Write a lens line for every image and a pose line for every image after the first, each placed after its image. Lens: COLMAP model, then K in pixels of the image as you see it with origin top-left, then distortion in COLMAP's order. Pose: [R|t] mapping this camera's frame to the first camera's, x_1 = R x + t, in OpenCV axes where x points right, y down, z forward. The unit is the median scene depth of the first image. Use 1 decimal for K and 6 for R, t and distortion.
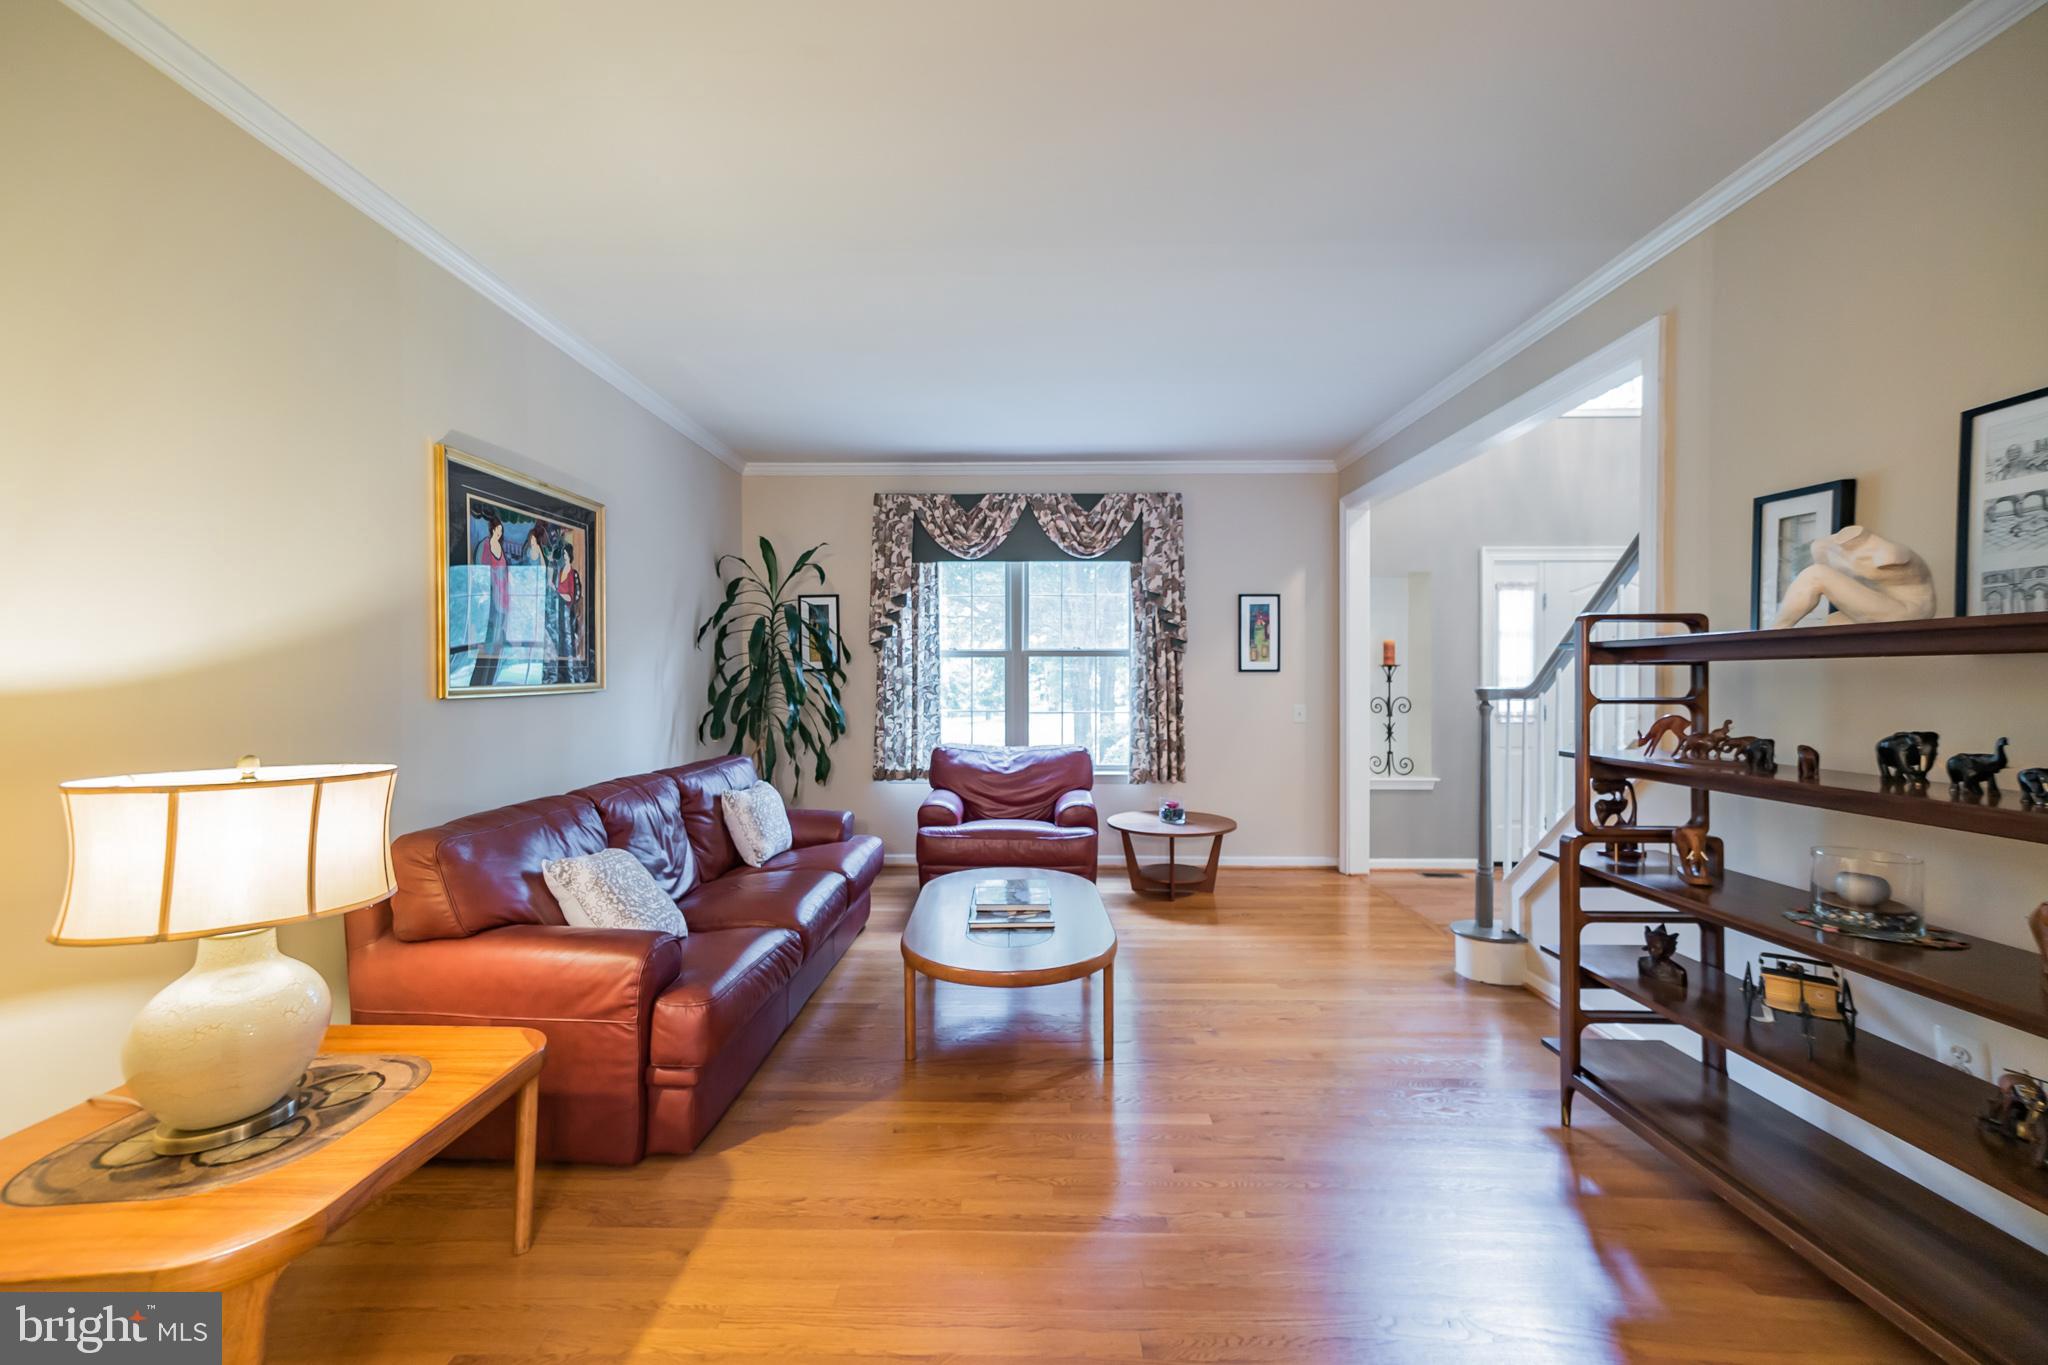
lens RADIAL K [[794.8, 0, 1023.4], [0, 794.8, 689.3], [0, 0, 1]] dist [0.002124, 0.000020]
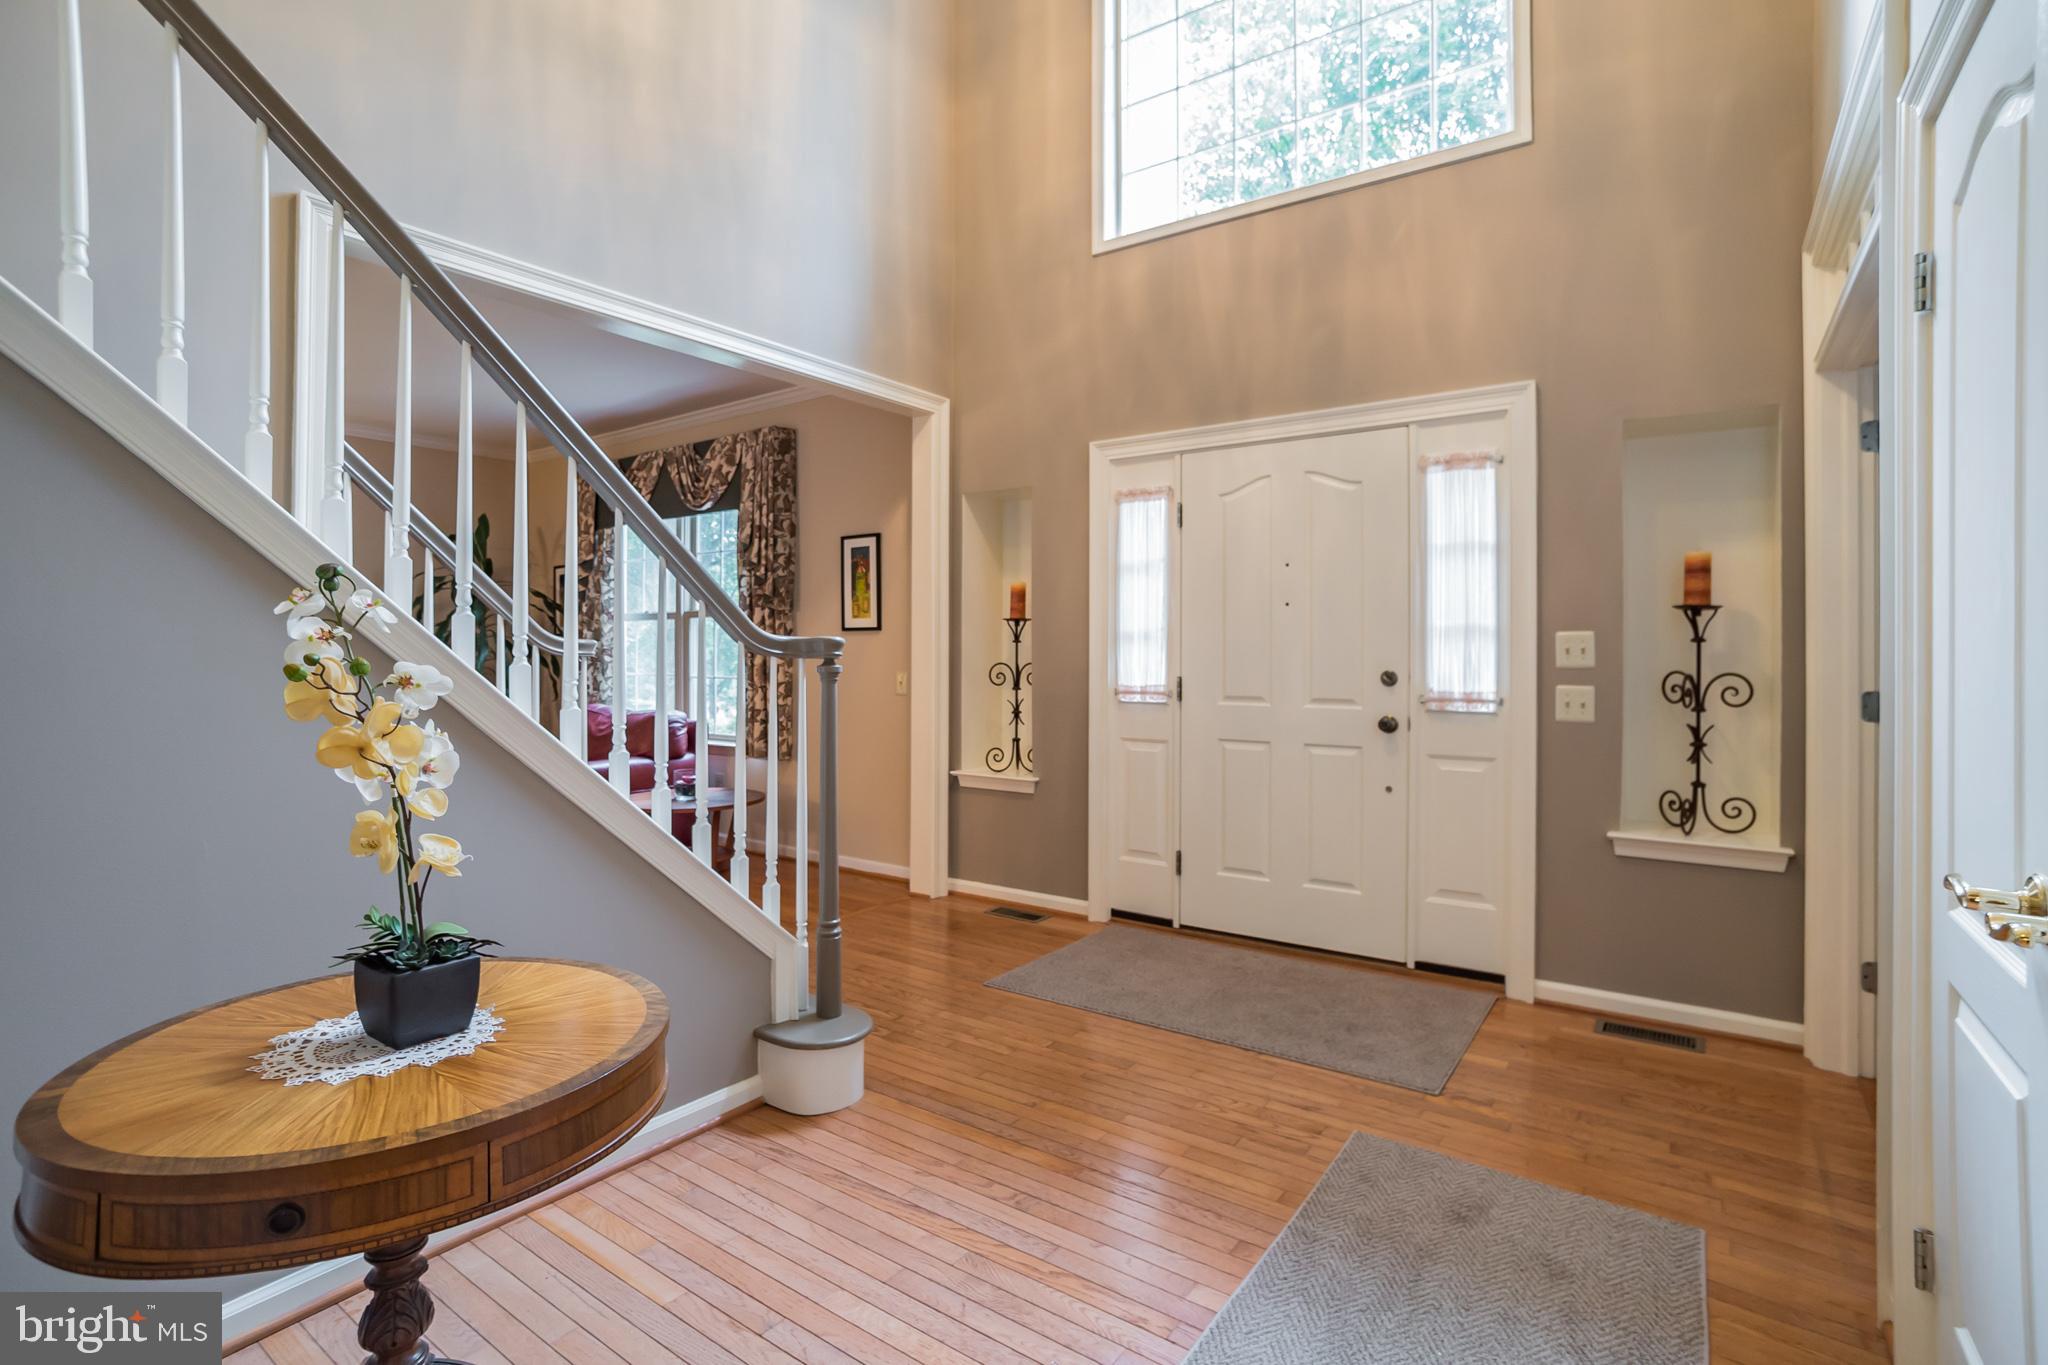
lens RADIAL K [[941.4, 0, 1013.8], [0, 941.4, 648.2], [0, 0, 1]] dist [-0.004437, -0.000084]
pose [[0.820441, -0.003290, -0.571722, 1.001597], [-0.010284, 0.999737, -0.020510, 0.014745], [0.571639, 0.022707, 0.820191, 0.309558]]
